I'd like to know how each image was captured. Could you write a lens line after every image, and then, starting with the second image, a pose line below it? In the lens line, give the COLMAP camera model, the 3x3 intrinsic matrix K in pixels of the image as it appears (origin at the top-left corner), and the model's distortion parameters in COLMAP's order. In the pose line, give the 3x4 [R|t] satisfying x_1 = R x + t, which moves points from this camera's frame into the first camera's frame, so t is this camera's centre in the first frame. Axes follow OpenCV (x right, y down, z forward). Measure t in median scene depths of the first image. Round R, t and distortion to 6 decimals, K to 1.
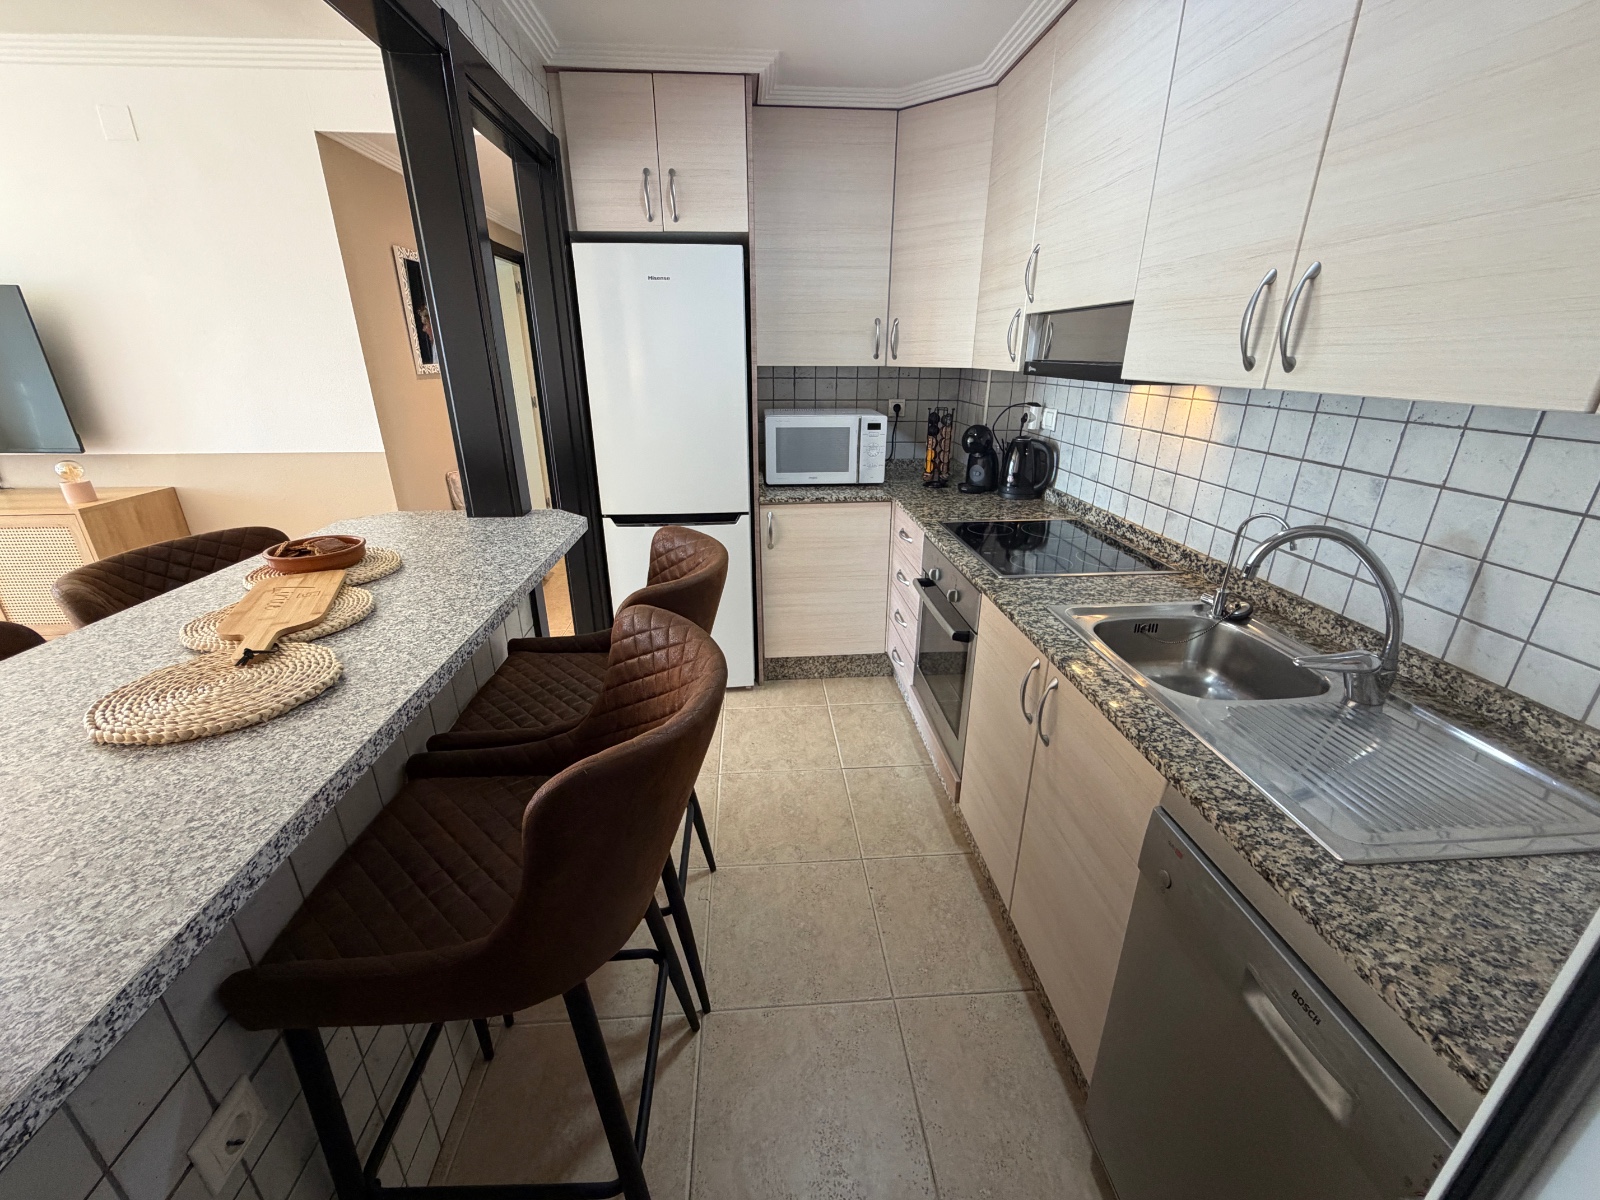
lens RADIAL K [[639.4, 0, 803.8], [0, 639.4, 614.7], [0, 0, 1]] dist [-0.000750, 0.000217]
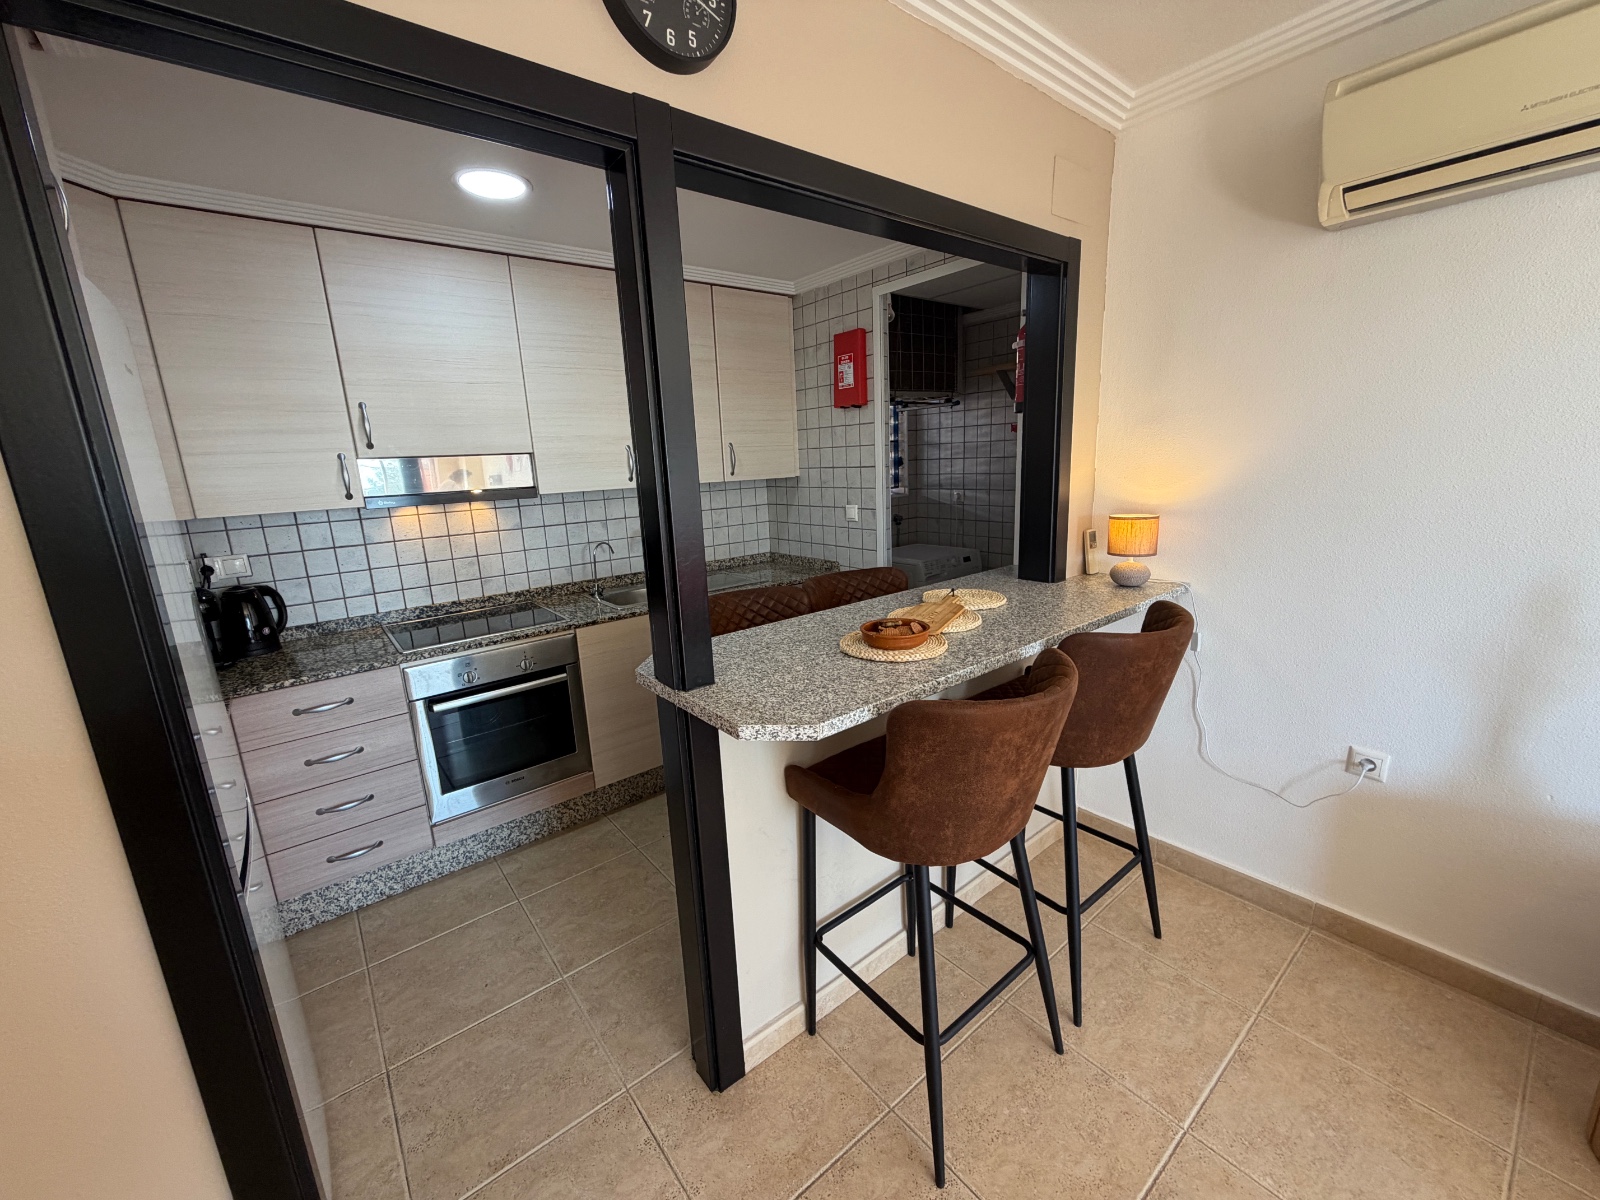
lens RADIAL K [[639.4, 0, 805.3], [0, 639.4, 601.8], [0, 0, 1]] dist [-0.000750, 0.000217]
pose [[-0.574152, -0.160594, 0.802845, -0.999922], [0.351305, 0.837402, 0.418740, -0.437134], [-0.739551, 0.522464, -0.424378, 0.989503]]
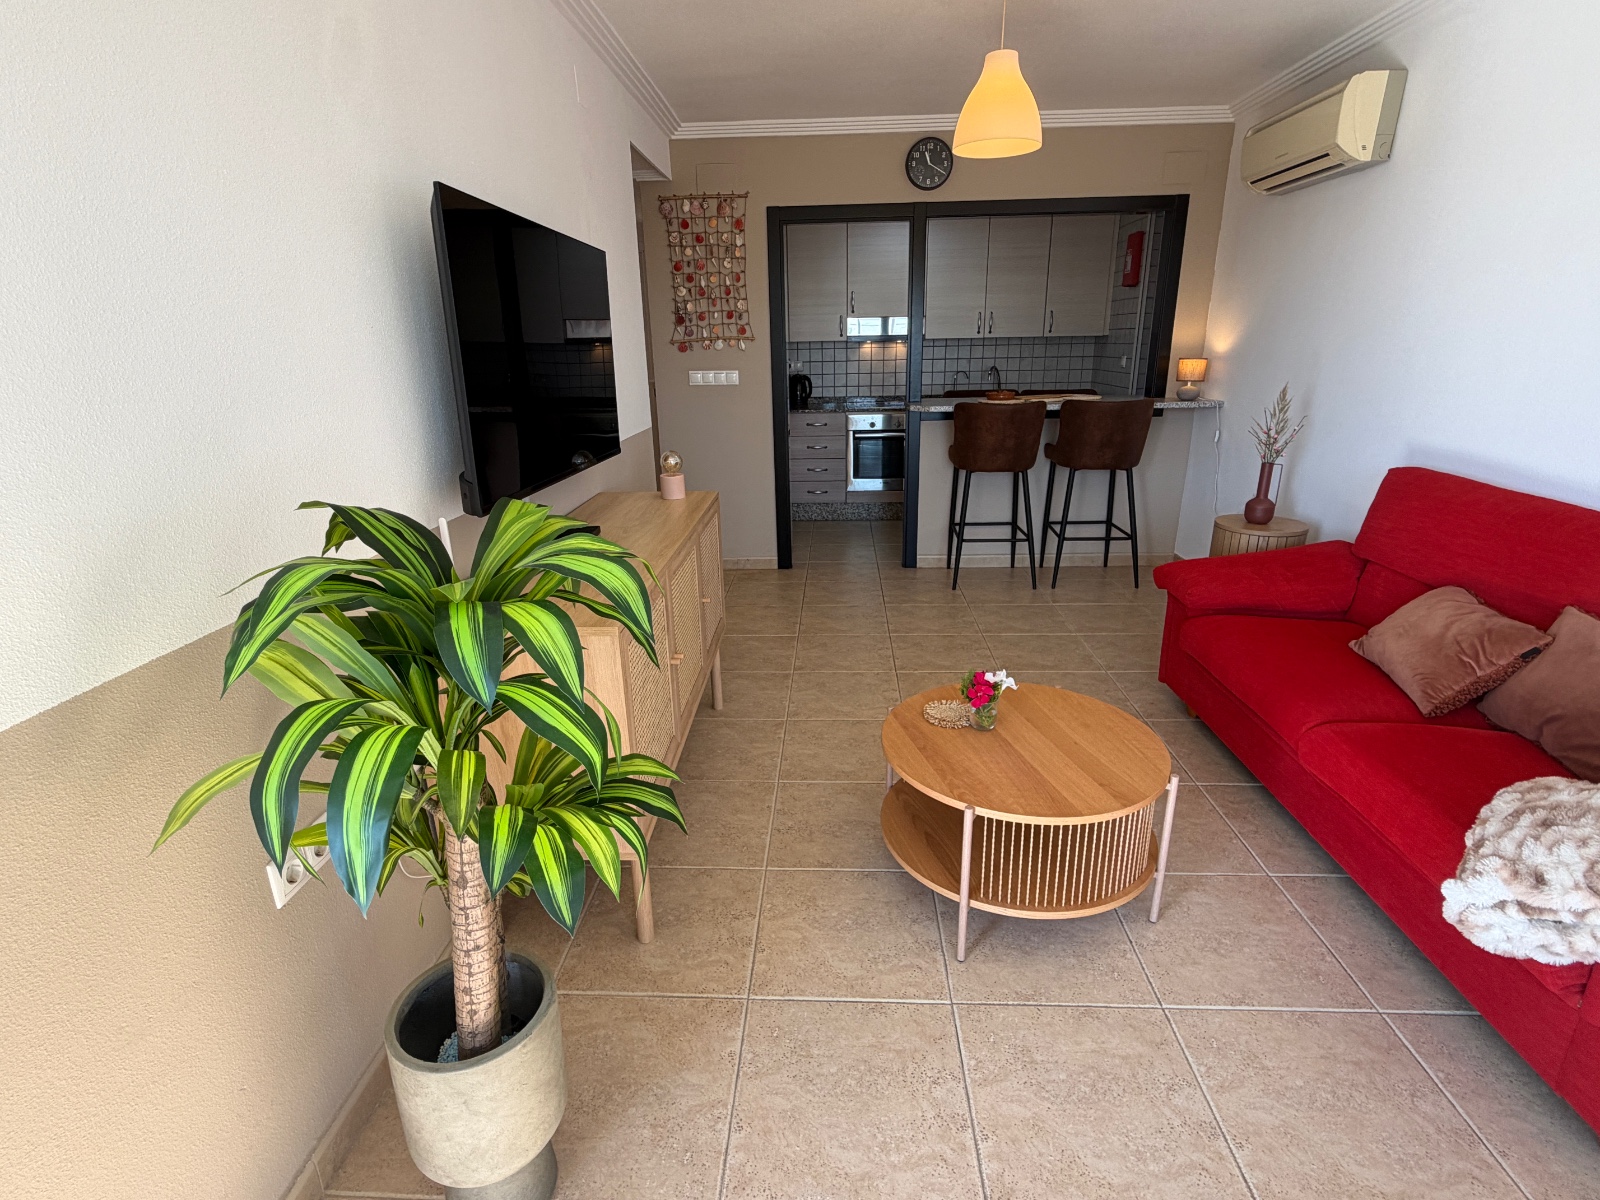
lens RADIAL K [[796.1, 0, 808.9], [0, 796.1, 600.5], [0, 0, 1]] dist [0.002075, 0.000041]
pose [[0.101087, -0.316874, 0.943065, -2.778401], [0.398774, 0.881347, 0.253392, -0.334321], [-0.911461, 0.350455, 0.215454, 0.826796]]
